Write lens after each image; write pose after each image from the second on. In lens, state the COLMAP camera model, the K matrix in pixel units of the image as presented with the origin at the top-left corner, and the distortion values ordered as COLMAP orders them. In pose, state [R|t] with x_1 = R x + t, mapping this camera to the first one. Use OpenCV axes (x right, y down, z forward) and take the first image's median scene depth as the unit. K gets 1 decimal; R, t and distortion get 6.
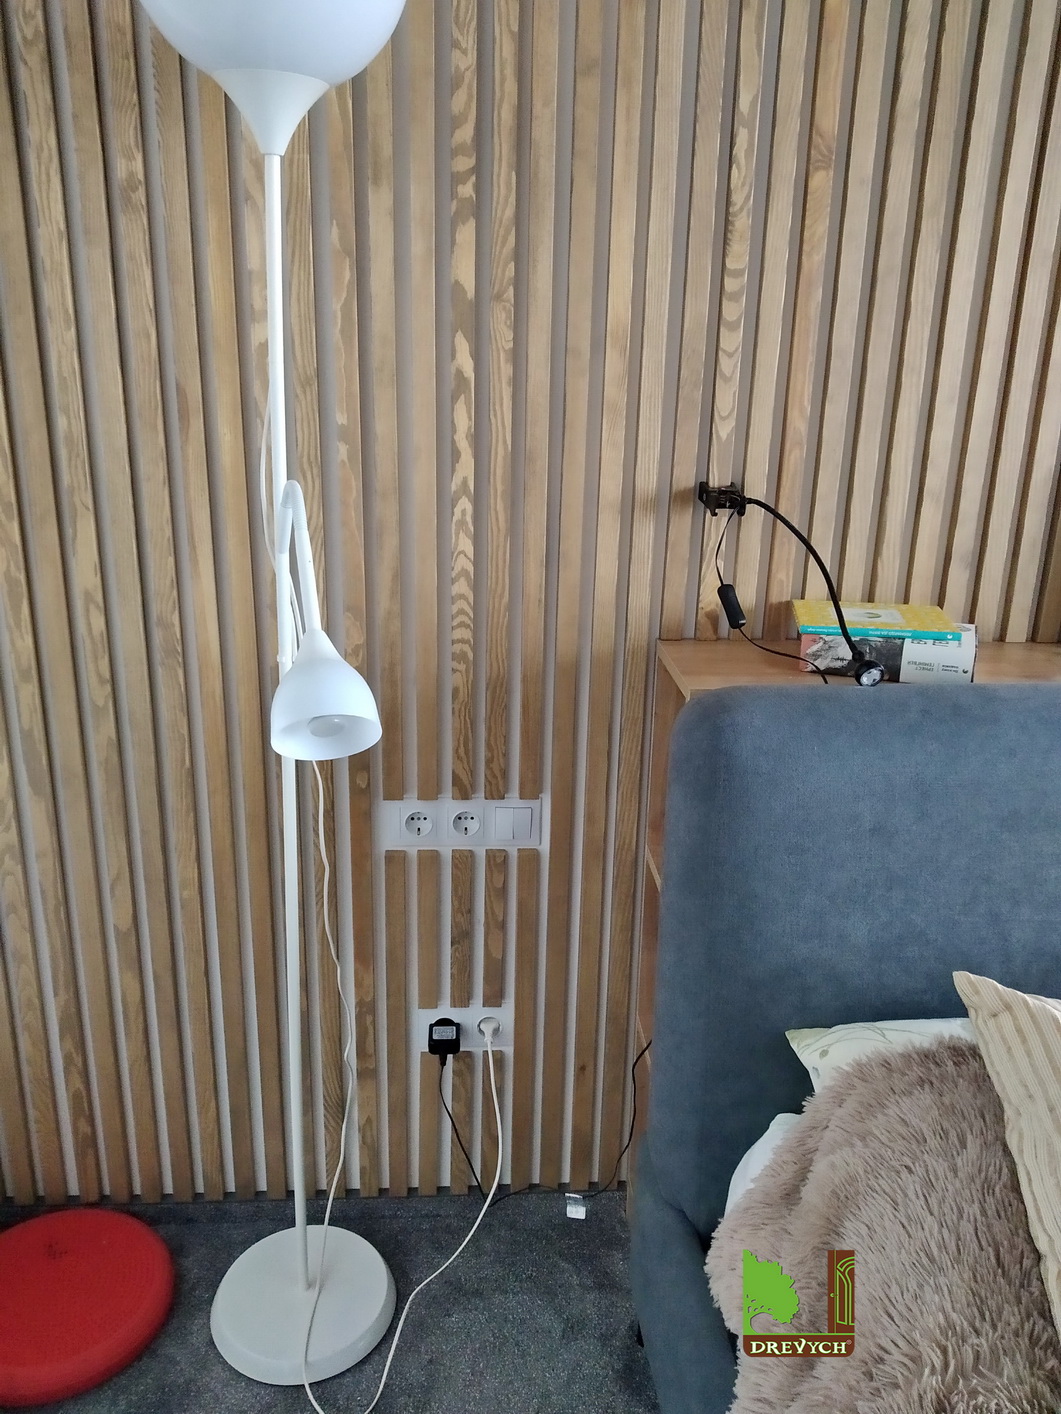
lens RADIAL K [[1128.0, 0, 535.3], [0, 1128.0, 736.1], [0, 0, 1]] dist [0.026024, -0.031182]
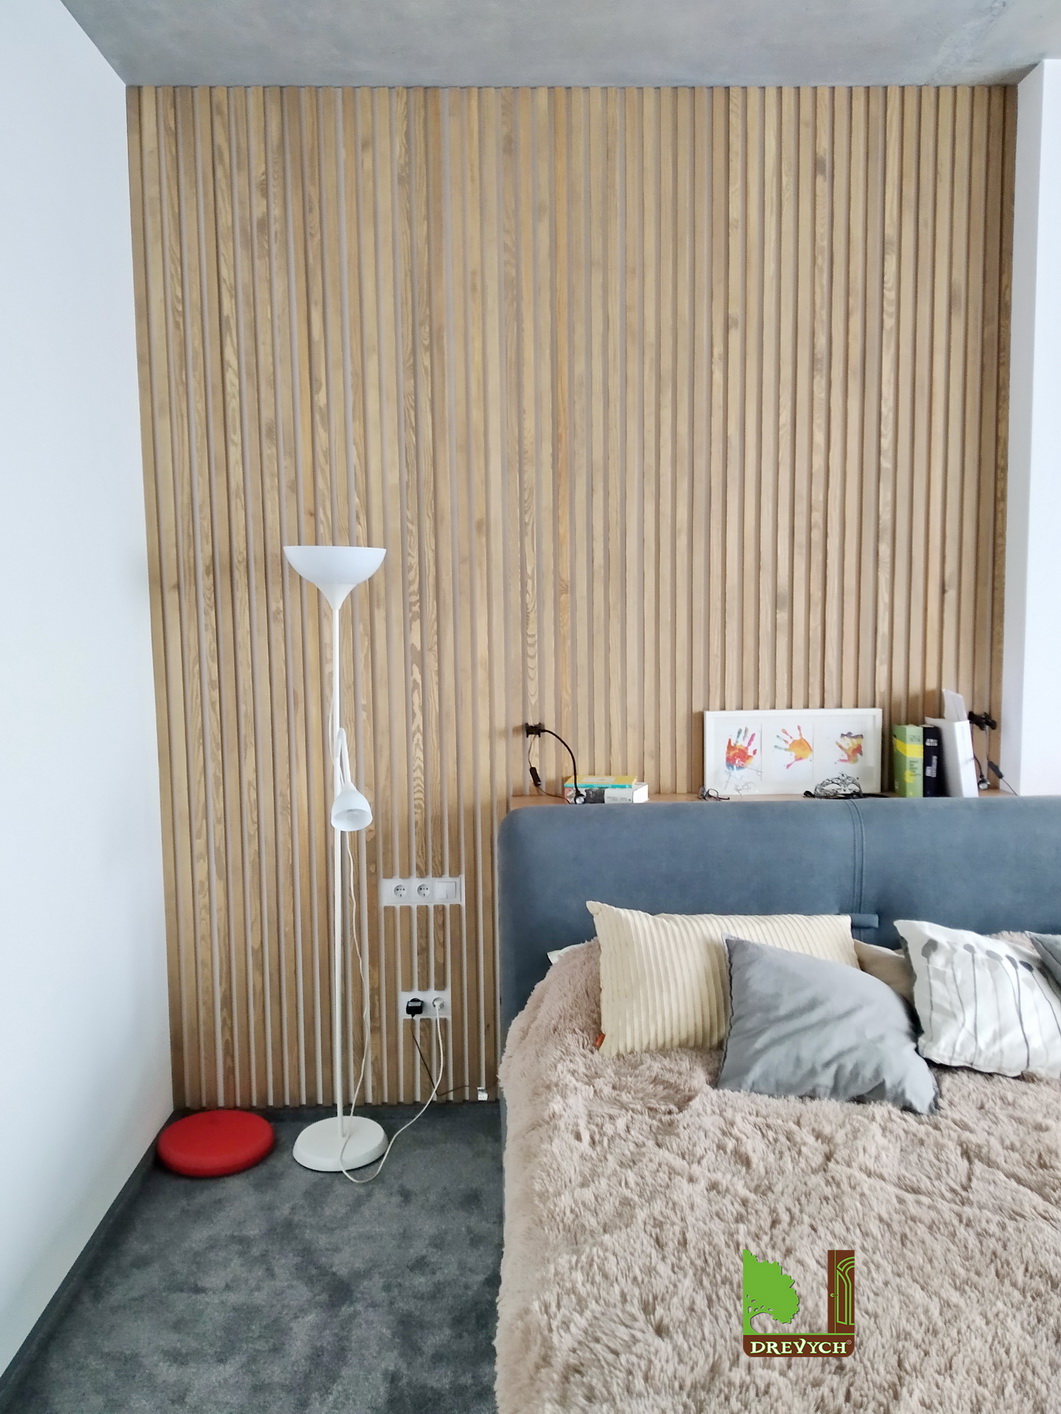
lens RADIAL K [[1128.0, 0, 516.1], [0, 1128.0, 712.0], [0, 0, 1]] dist [0.026024, -0.031182]
pose [[0.997824, -0.034521, -0.056181, 0.244097], [0.020509, 0.972225, -0.233147, 0.256709], [0.062669, 0.231487, 0.970817, -1.100309]]
